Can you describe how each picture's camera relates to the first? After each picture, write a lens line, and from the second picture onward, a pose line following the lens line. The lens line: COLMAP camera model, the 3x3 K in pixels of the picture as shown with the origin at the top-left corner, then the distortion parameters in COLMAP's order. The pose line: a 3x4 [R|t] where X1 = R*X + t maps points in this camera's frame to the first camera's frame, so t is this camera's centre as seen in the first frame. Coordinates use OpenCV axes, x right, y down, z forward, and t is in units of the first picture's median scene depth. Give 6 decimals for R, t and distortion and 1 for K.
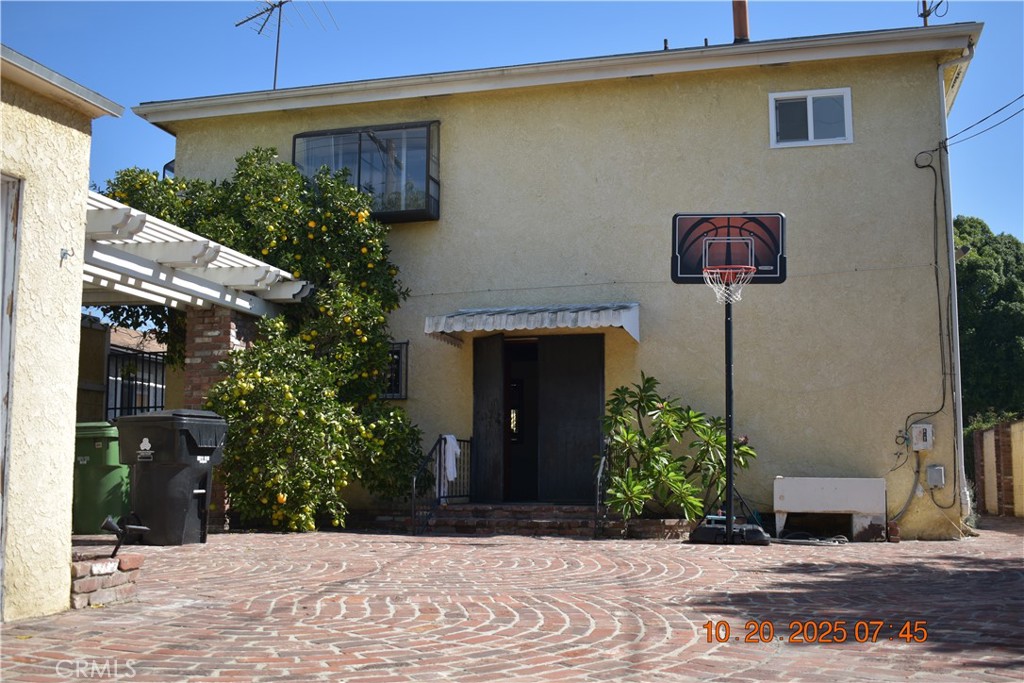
lens RADIAL K [[1075.3, 0, 512.0], [0, 1075.3, 341.5], [0, 0, 1]] dist [-0.080825, 0.015942]
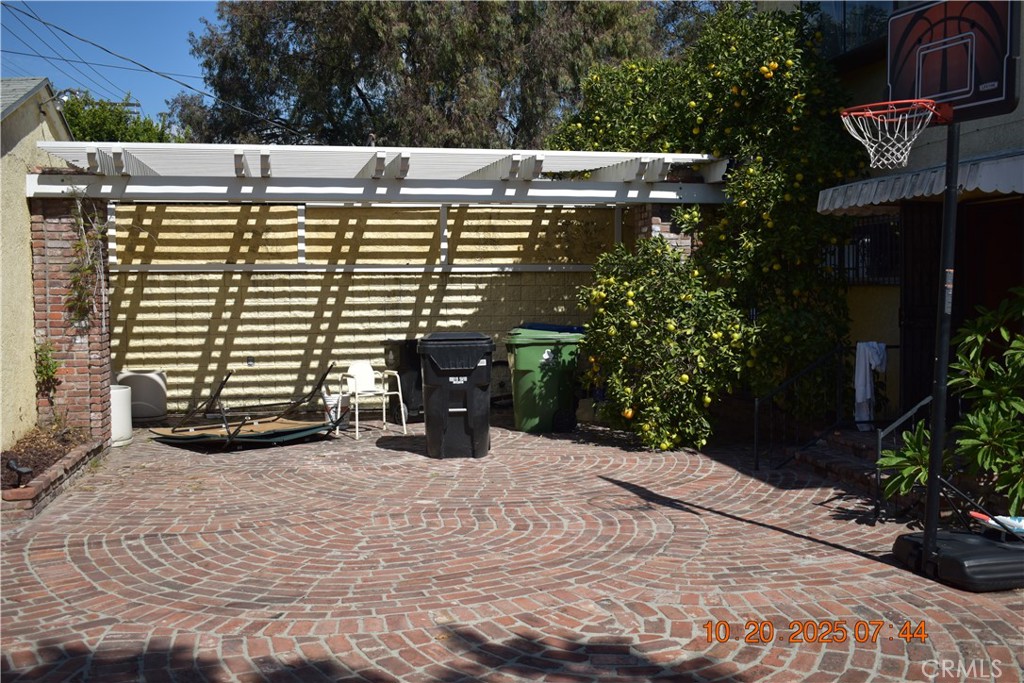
lens RADIAL K [[1075.3, 0, 512.0], [0, 1075.3, 341.5], [0, 0, 1]] dist [-0.080825, 0.015942]
pose [[0.438969, 0.040361, -0.897595, 0.602149], [0.121890, 0.987081, 0.103995, -0.026516], [0.890196, -0.155058, 0.428378, 0.538508]]
